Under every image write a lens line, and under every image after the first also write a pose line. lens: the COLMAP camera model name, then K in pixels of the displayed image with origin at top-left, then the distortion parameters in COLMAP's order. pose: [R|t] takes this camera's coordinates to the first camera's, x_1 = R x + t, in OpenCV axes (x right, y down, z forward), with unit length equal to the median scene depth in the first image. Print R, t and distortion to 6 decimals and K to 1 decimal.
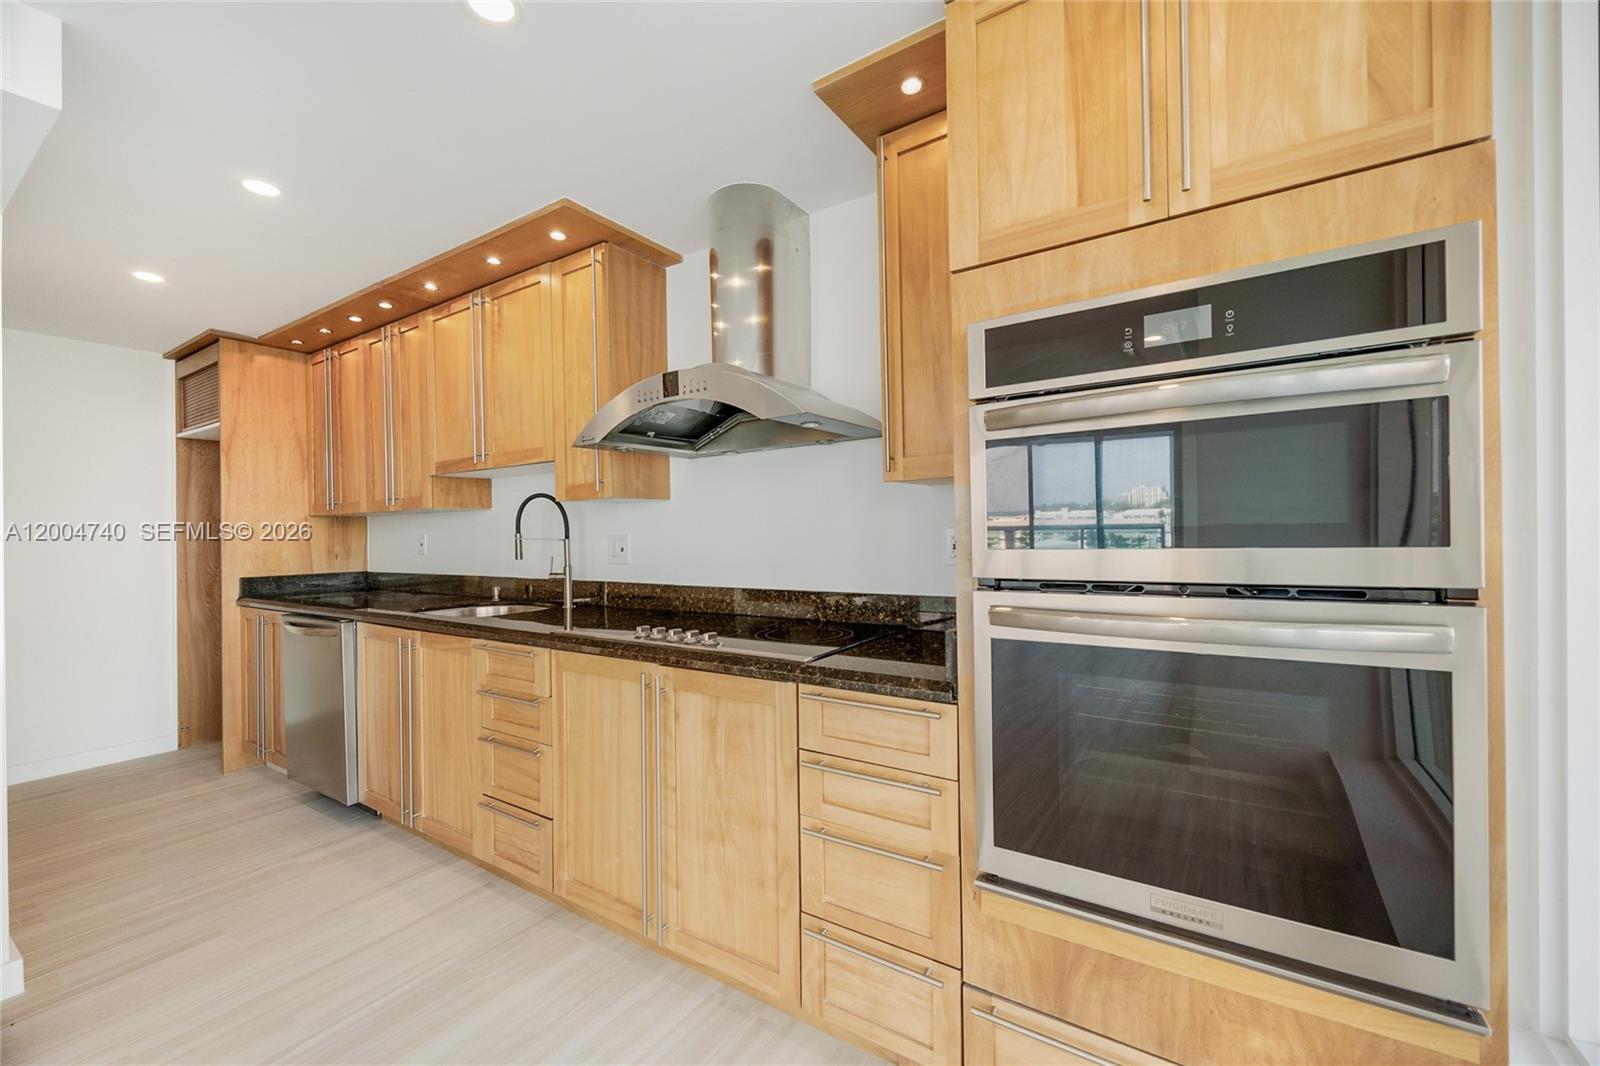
lens RADIAL K [[640.9, 0, 803.3], [0, 640.9, 536.5], [0, 0, 1]] dist [0.002363, -0.000165]
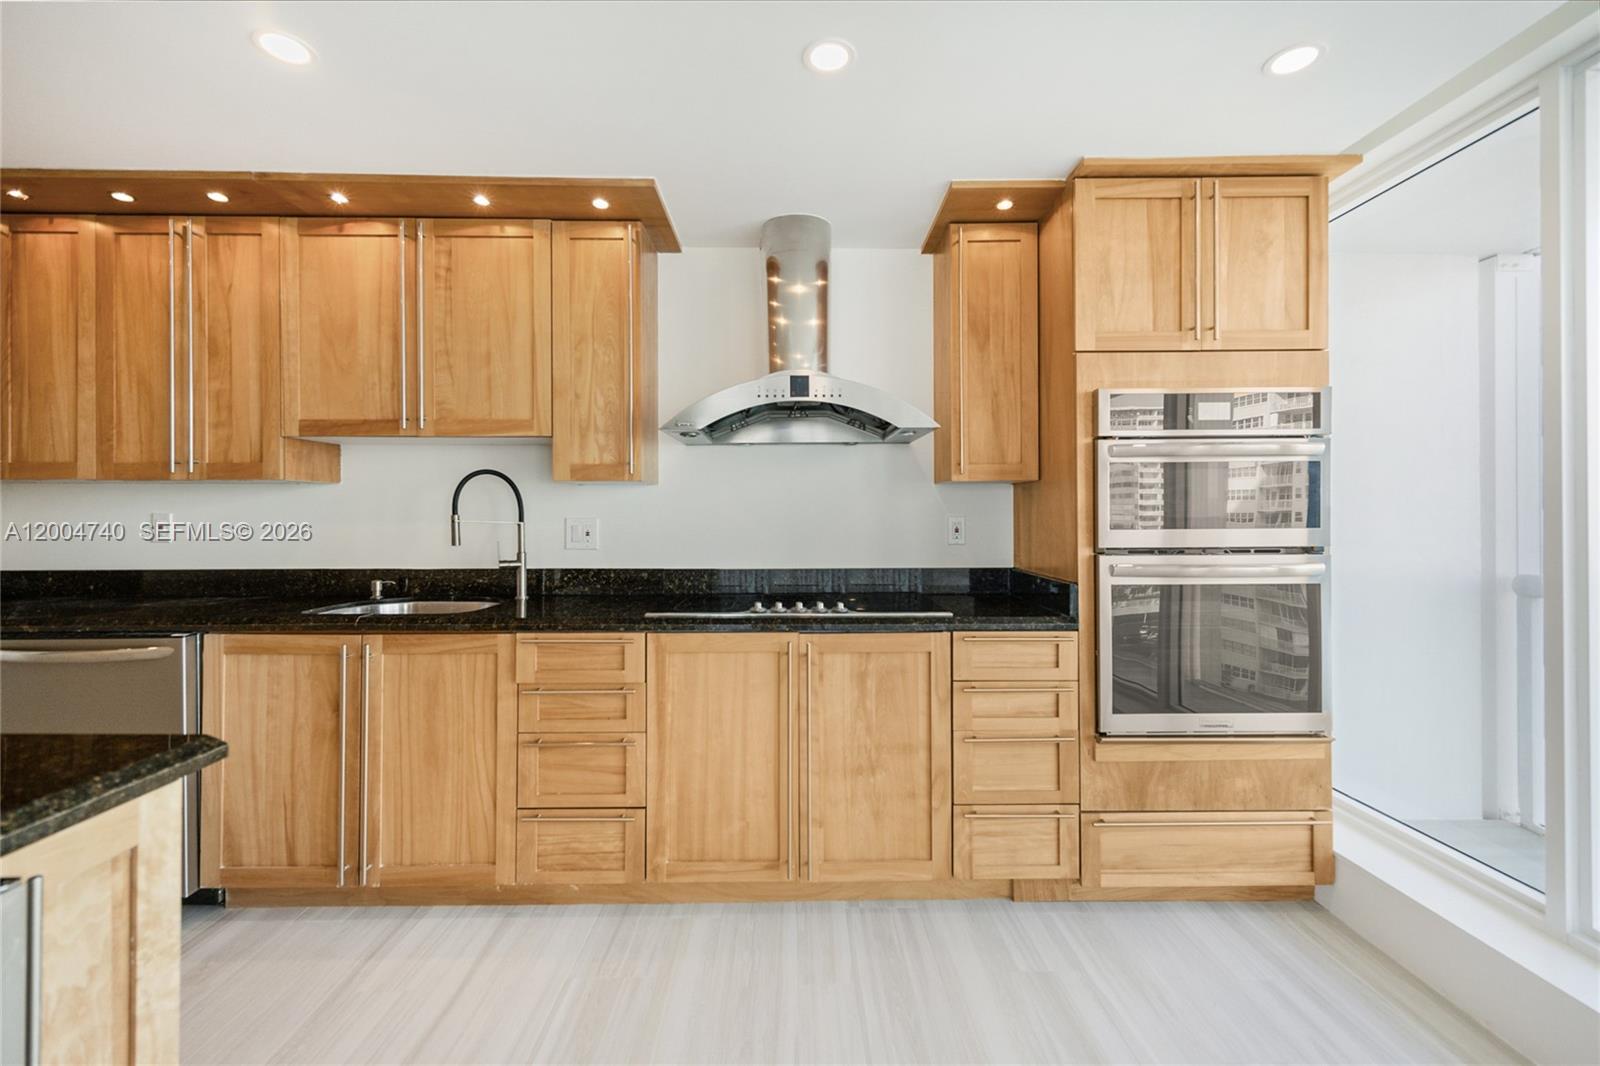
lens RADIAL K [[640.9, 0, 803.9], [0, 640.9, 521.9], [0, 0, 1]] dist [0.002363, -0.000165]
pose [[0.835232, 0.014070, 0.549718, -0.828031], [-0.007971, 0.999877, -0.013482, 0.019448], [-0.549840, 0.006879, 0.835242, 0.053595]]
